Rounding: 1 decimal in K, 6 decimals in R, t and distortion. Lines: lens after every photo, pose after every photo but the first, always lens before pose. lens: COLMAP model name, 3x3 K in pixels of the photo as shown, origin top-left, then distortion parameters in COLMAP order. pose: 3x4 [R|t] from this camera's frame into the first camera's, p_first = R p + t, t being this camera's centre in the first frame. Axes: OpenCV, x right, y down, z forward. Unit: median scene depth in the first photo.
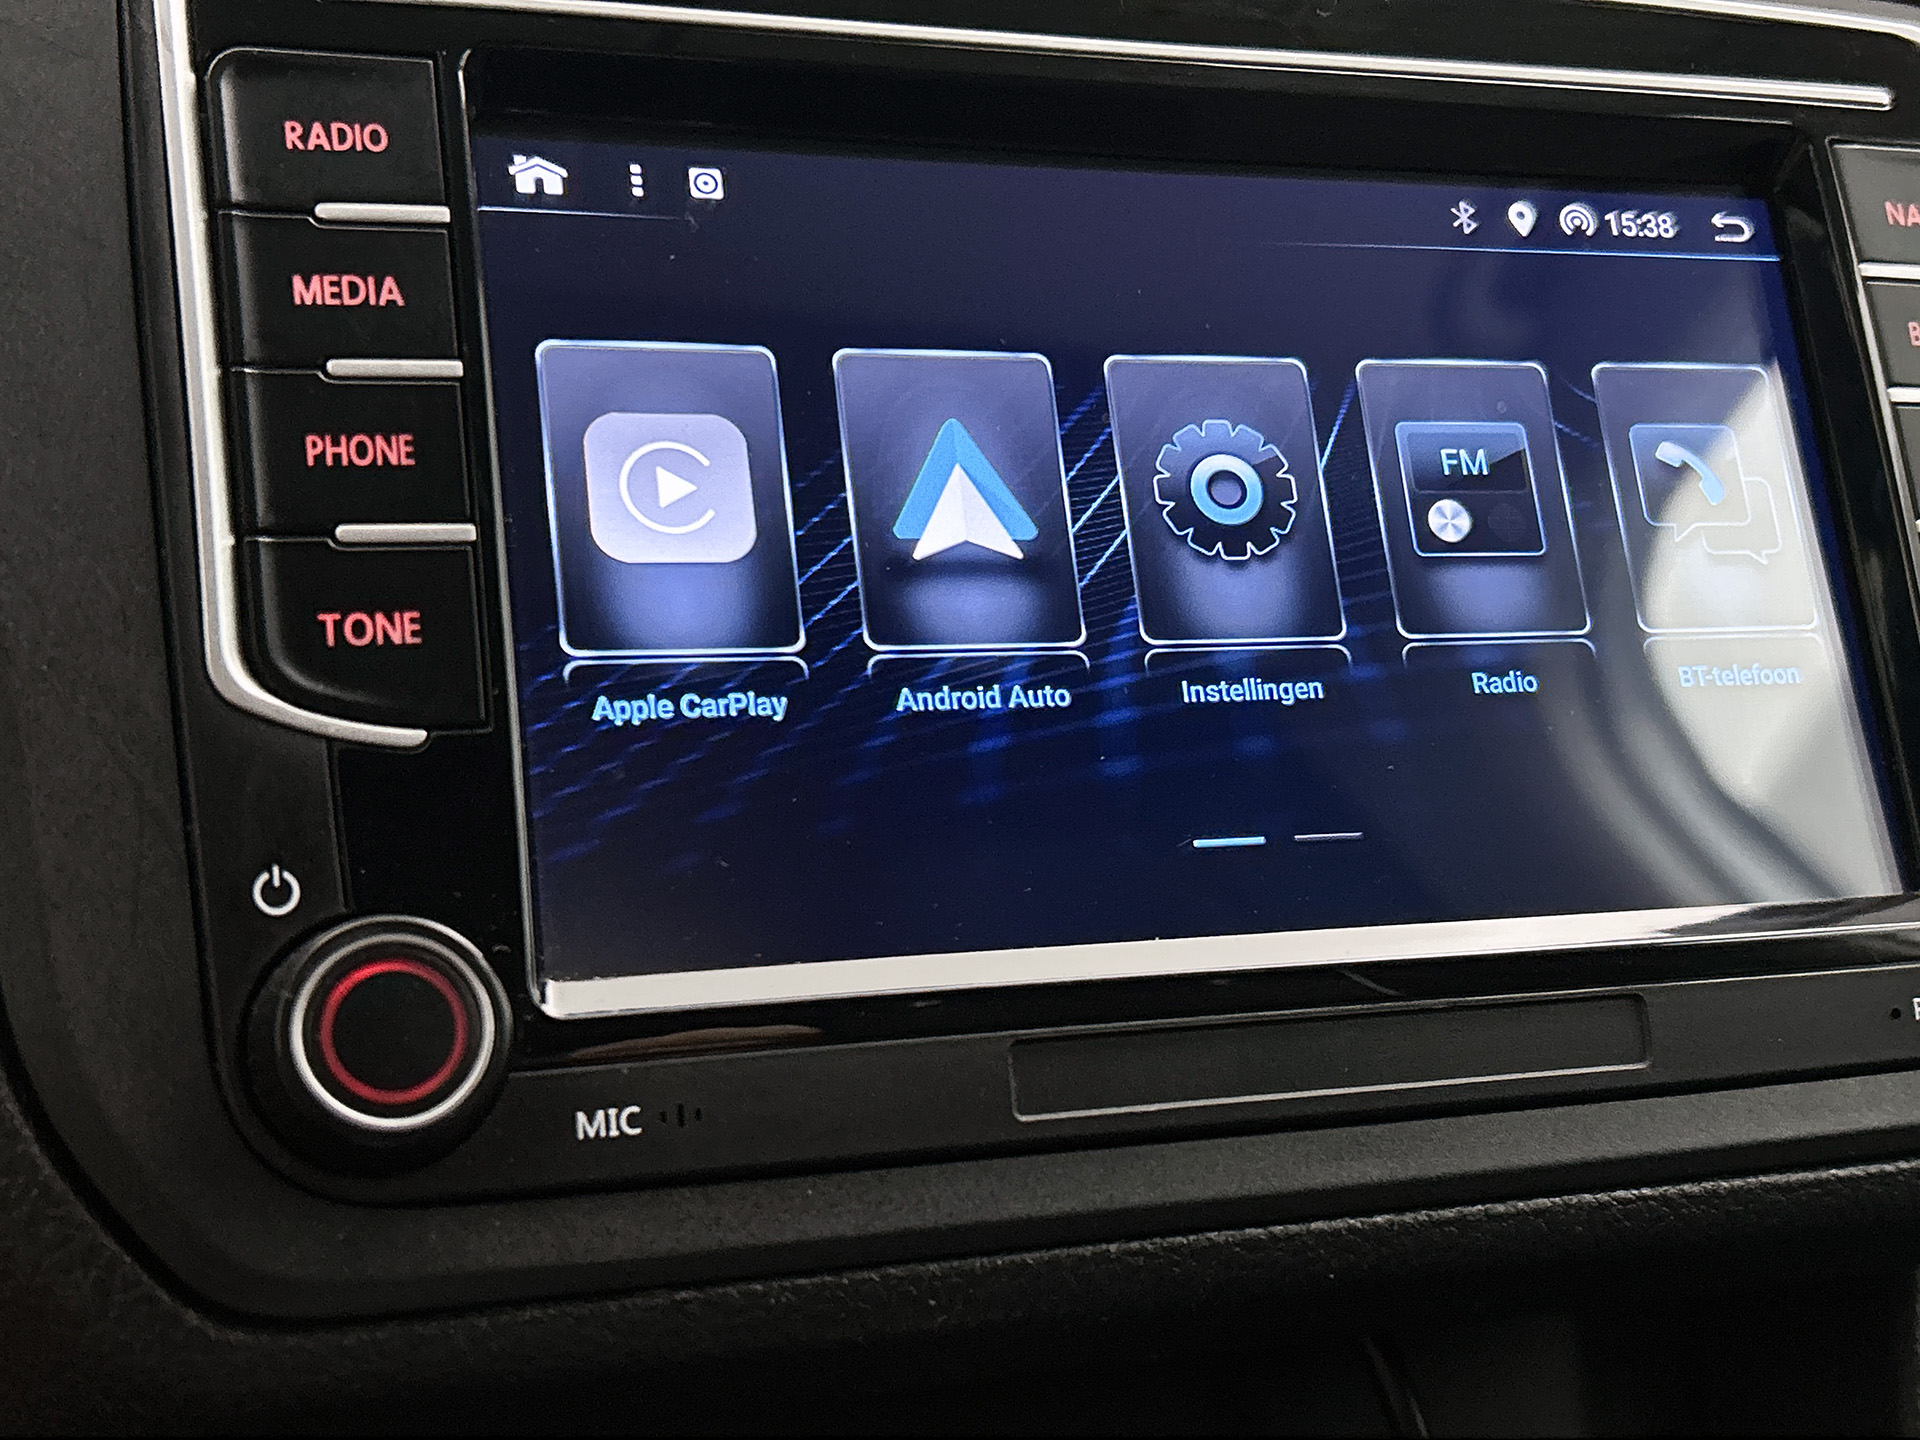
lens RADIAL K [[2384.6, 0, 913.3], [0, 2384.6, 716.1], [0, 0, 1]] dist [0.021736, 0.000000]
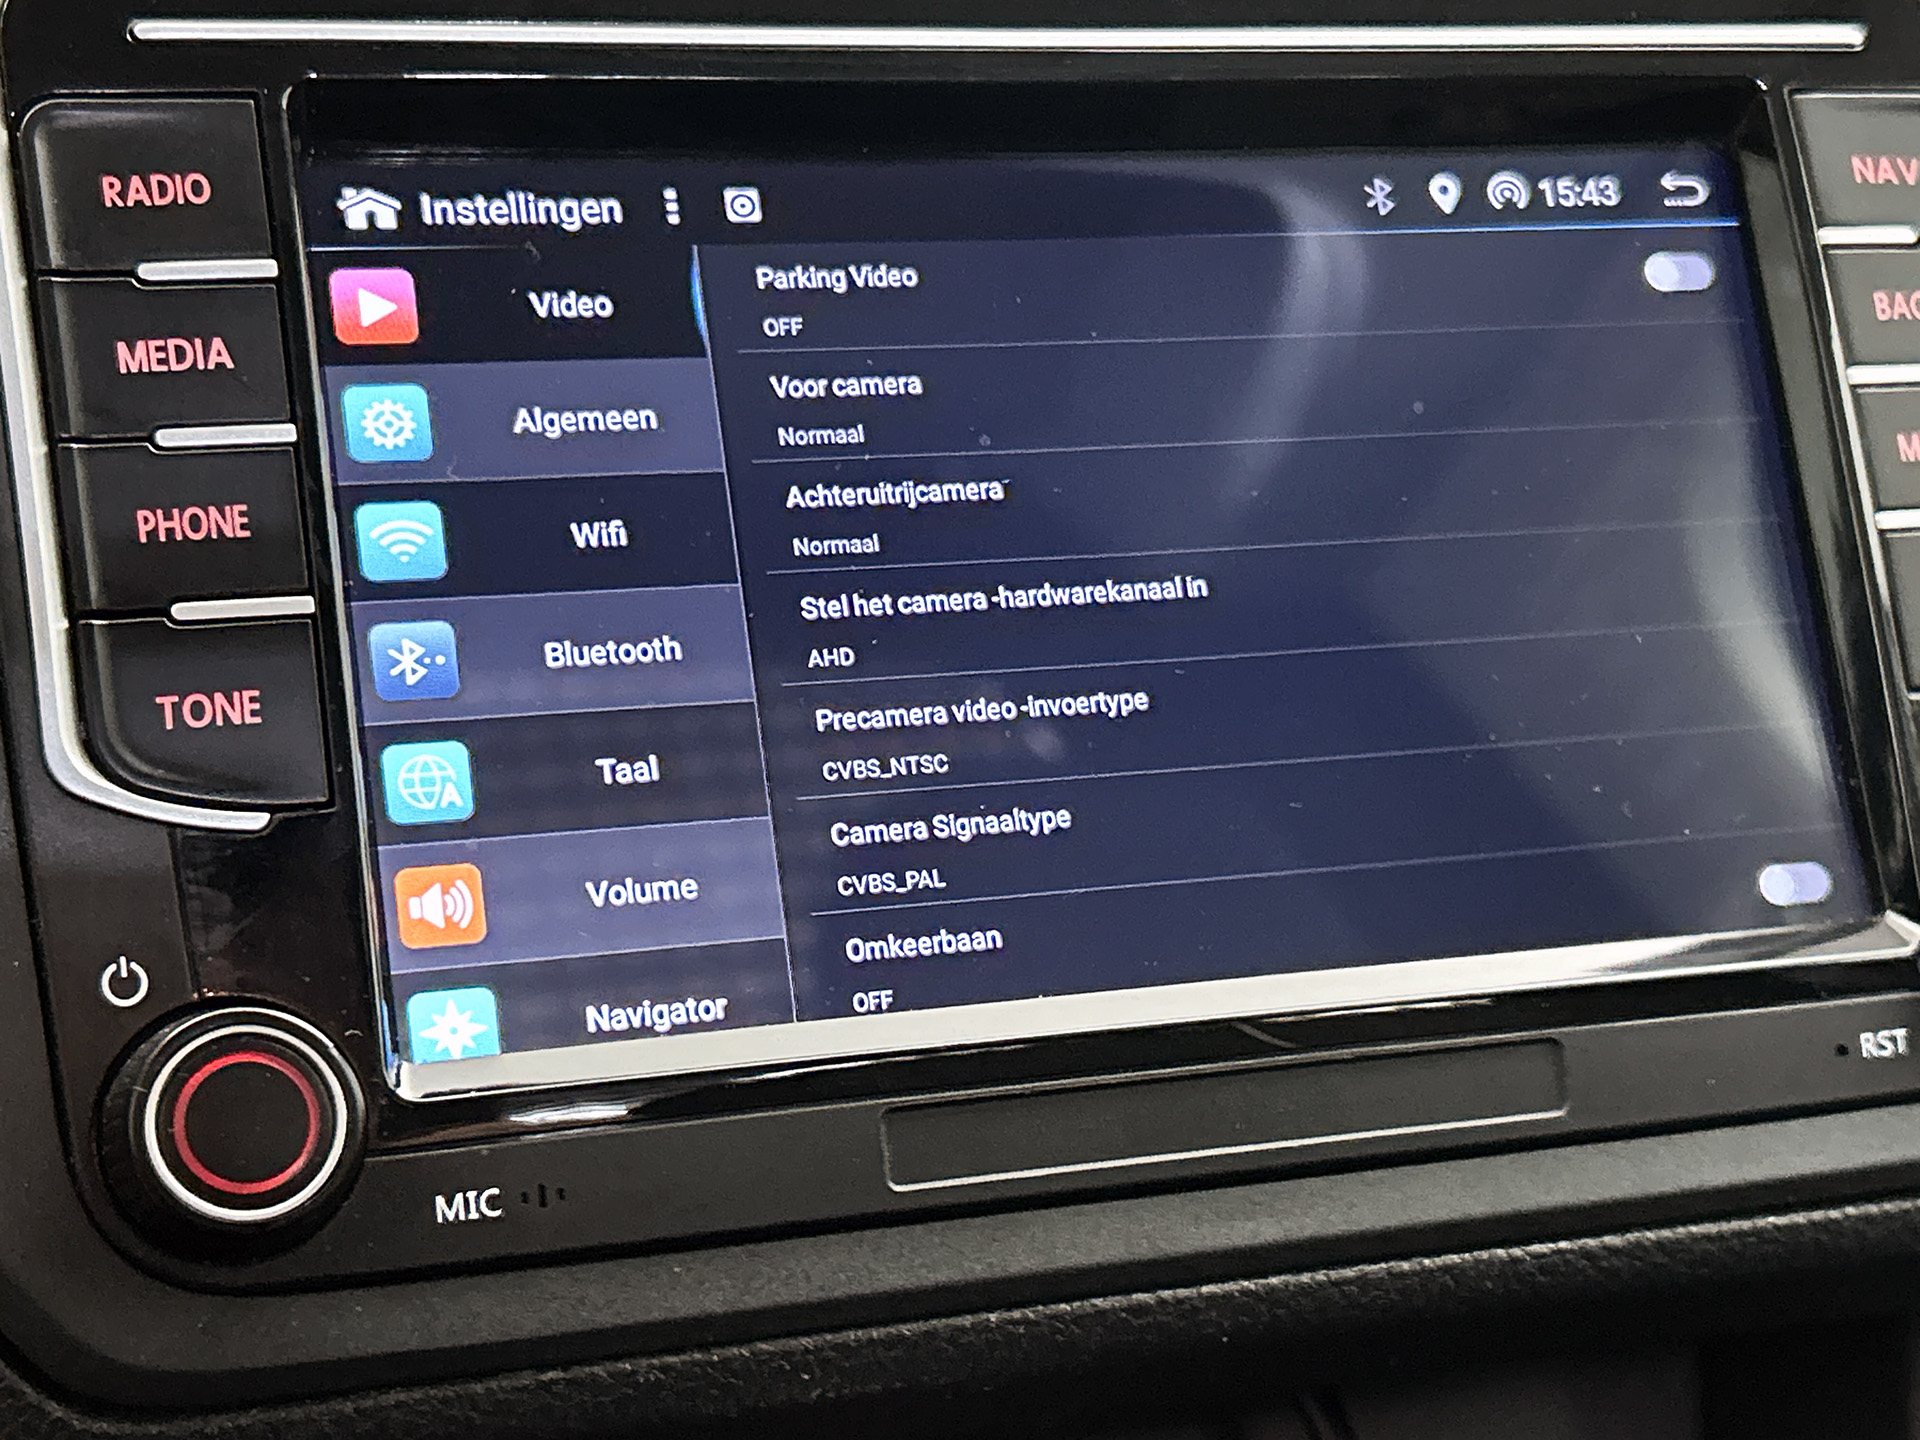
lens RADIAL K [[3150.4, 0, 883.7], [0, 3150.4, 737.6], [0, 0, 1]] dist [0.067282, 0.000000]
pose [[0.999371, -0.028028, -0.021738, 0.071990], [0.028829, 0.998882, 0.037460, -0.061664], [0.020663, -0.038063, 0.999062, -0.273122]]
